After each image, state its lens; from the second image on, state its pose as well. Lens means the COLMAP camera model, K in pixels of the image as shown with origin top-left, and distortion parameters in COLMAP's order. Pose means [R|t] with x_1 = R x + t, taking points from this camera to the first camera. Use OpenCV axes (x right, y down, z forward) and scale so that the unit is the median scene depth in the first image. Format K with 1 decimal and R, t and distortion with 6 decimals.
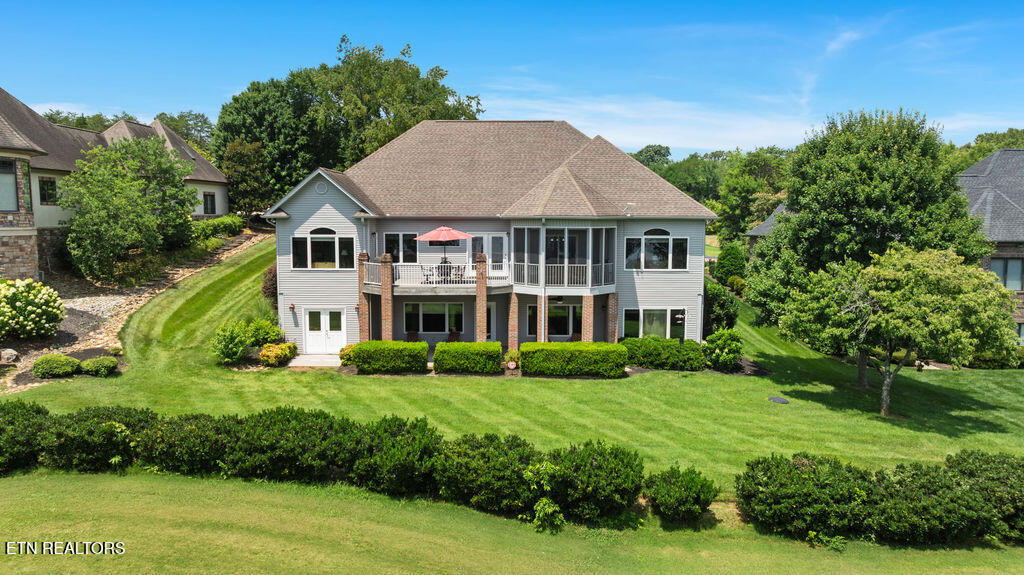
lens RADIAL K [[702.8, 0, 512.2], [0, 702.8, 338.1], [0, 0, 1]] dist [-0.001635, 0.001325]
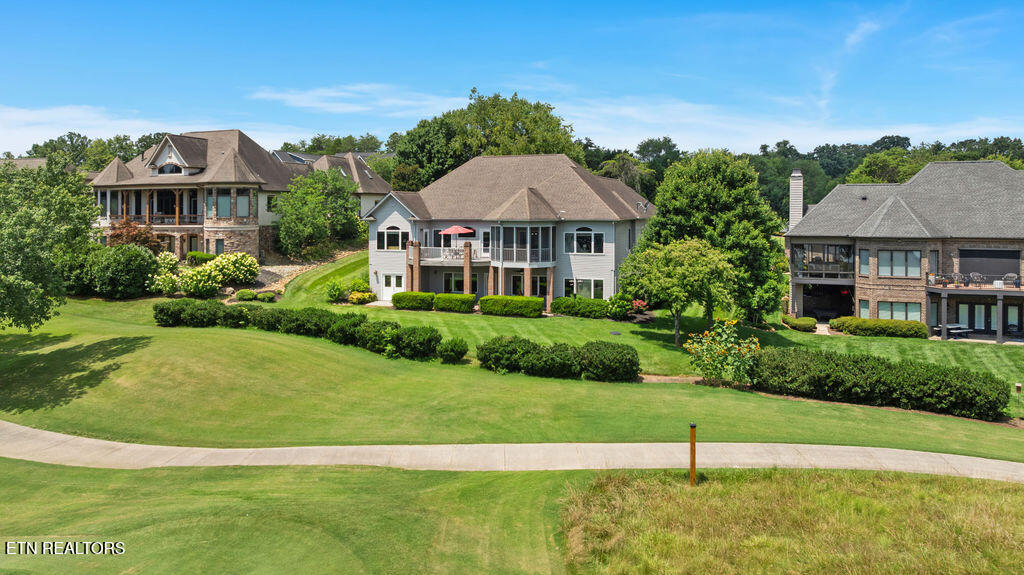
lens RADIAL K [[718.3, 0, 512.0], [0, 718.3, 287.5], [0, 0, 1]] dist [-0.000576, -0.001263]
pose [[0.943796, 0.030404, -0.329126, 0.581011], [-0.052238, 0.996966, -0.057701, 0.076756], [0.326373, 0.071651, 0.942521, -0.534880]]
